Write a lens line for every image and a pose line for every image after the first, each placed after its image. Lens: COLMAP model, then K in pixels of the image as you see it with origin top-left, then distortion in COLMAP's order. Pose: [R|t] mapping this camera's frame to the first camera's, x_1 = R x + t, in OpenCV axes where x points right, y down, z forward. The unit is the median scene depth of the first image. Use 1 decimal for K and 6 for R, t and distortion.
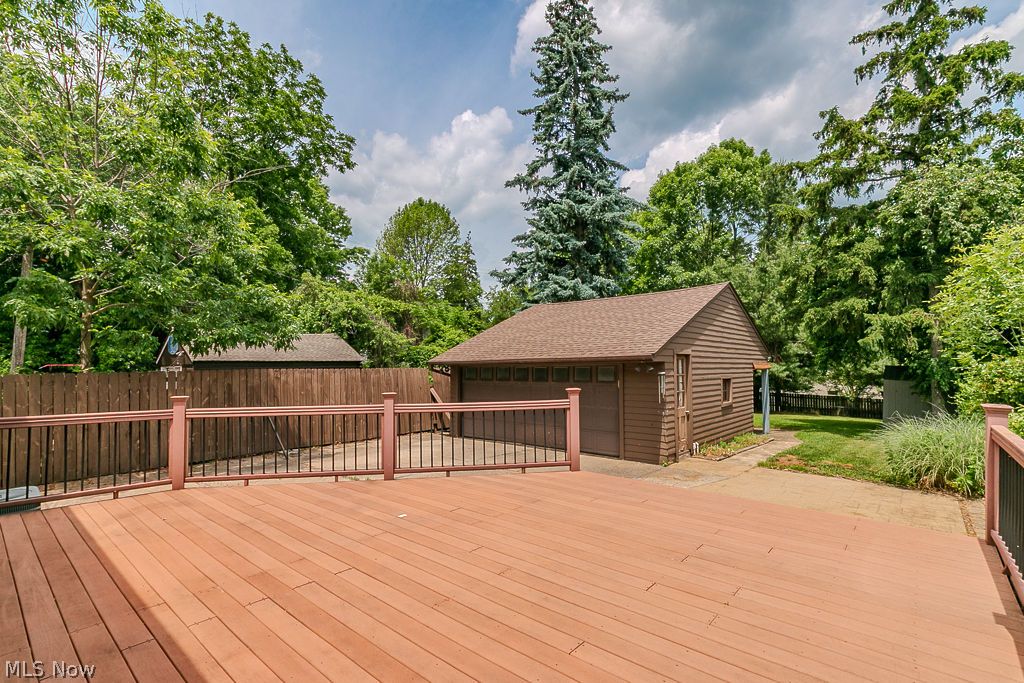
lens RADIAL K [[481.7, 0, 511.2], [0, 481.7, 345.2], [0, 0, 1]] dist [0.004735, -0.002978]
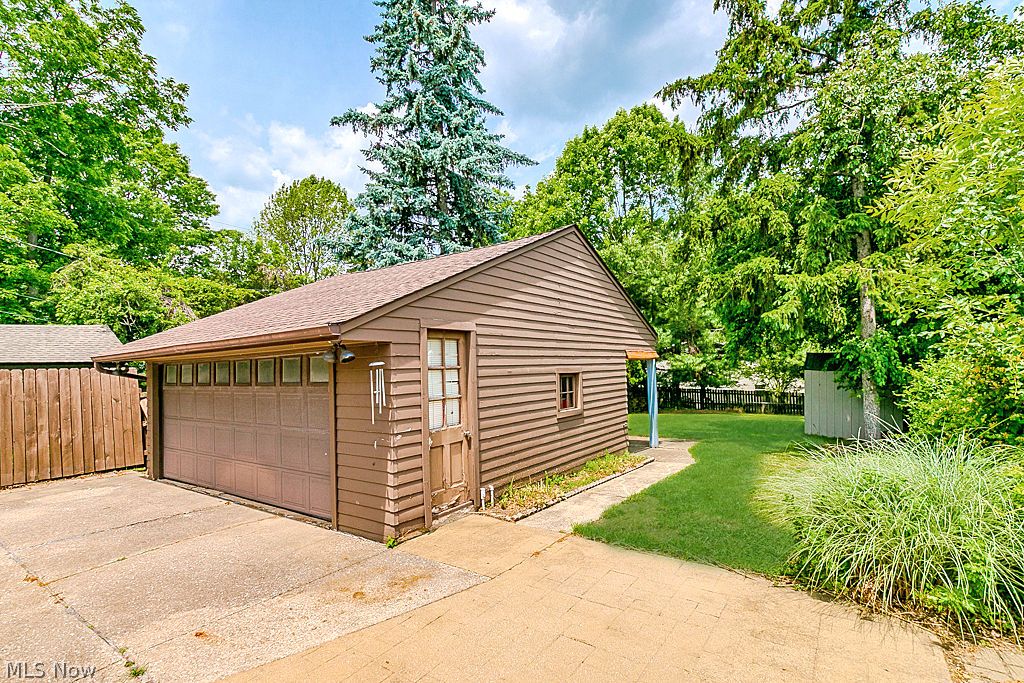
lens RADIAL K [[484.0, 0, 509.2], [0, 484.0, 348.8], [0, 0, 1]] dist [-0.002382, -0.001849]
pose [[0.995159, -0.018373, 0.096544, 0.228639], [0.017790, 0.999818, 0.006889, 0.023236], [-0.096653, -0.005138, 0.995305, 0.275897]]
